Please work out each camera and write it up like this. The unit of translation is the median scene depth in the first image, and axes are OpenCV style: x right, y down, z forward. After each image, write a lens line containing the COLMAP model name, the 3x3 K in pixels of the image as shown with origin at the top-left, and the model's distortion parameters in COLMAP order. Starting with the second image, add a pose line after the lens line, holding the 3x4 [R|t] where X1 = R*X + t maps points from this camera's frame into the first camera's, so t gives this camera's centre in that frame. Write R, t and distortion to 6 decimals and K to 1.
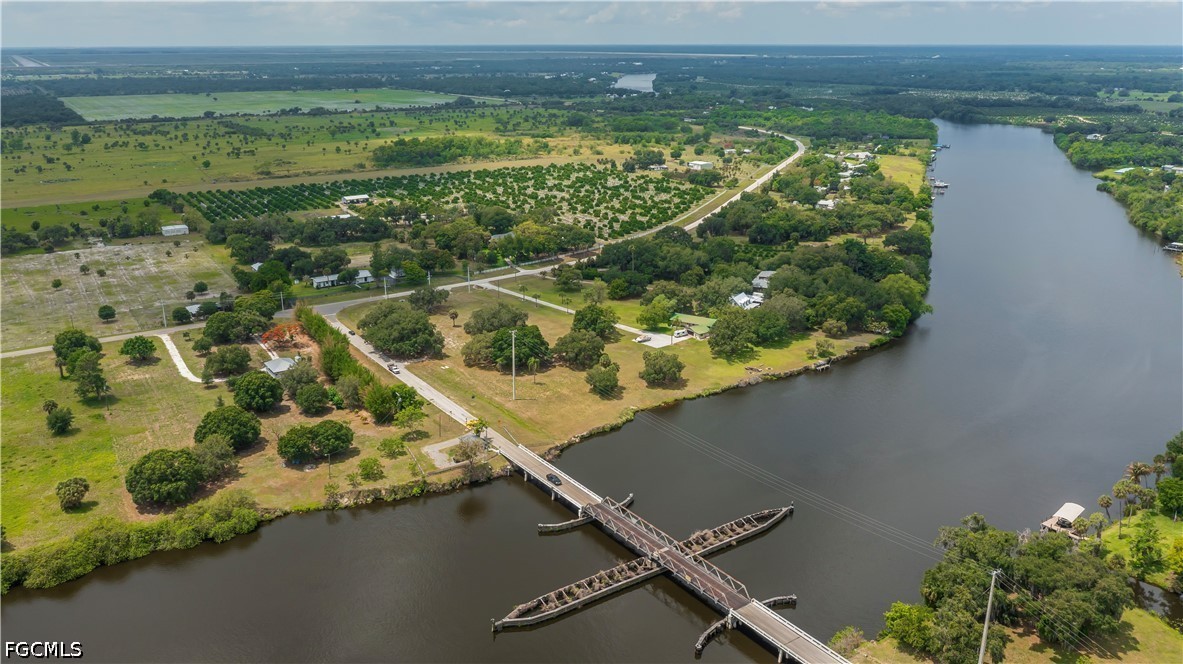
lens RADIAL K [[938.1, 0, 592.3], [0, 938.1, 333.0], [0, 0, 1]] dist [-0.016236, 0.008698]
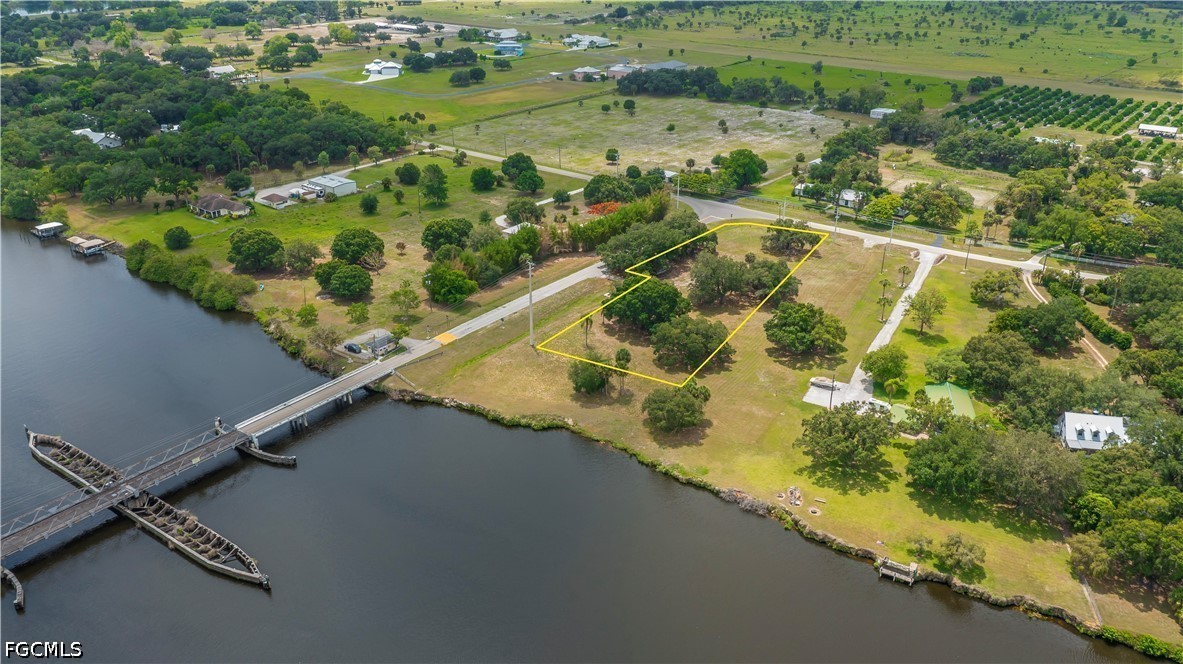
lens RADIAL K [[938.1, 0, 592.3], [0, 938.1, 333.0], [0, 0, 1]] dist [-0.016236, 0.008698]
pose [[0.315101, 0.392365, -0.864153, 0.560785], [-0.288332, 0.907077, 0.306718, -0.180397], [0.904199, 0.152516, 0.398952, 0.630847]]
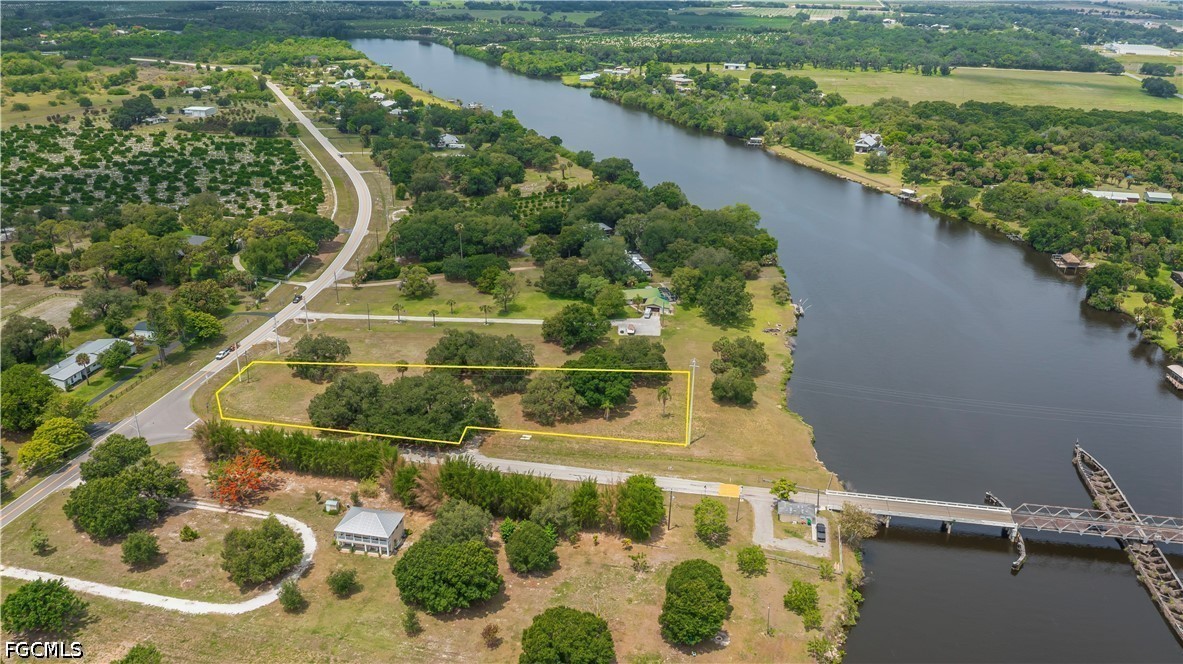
lens RADIAL K [[938.1, 0, 592.3], [0, 938.1, 333.0], [0, 0, 1]] dist [-0.016236, 0.008698]
pose [[0.691735, -0.259829, 0.673789, -0.562189], [0.198020, 0.965514, 0.169030, -0.146320], [-0.694472, 0.016500, 0.719331, 0.427165]]
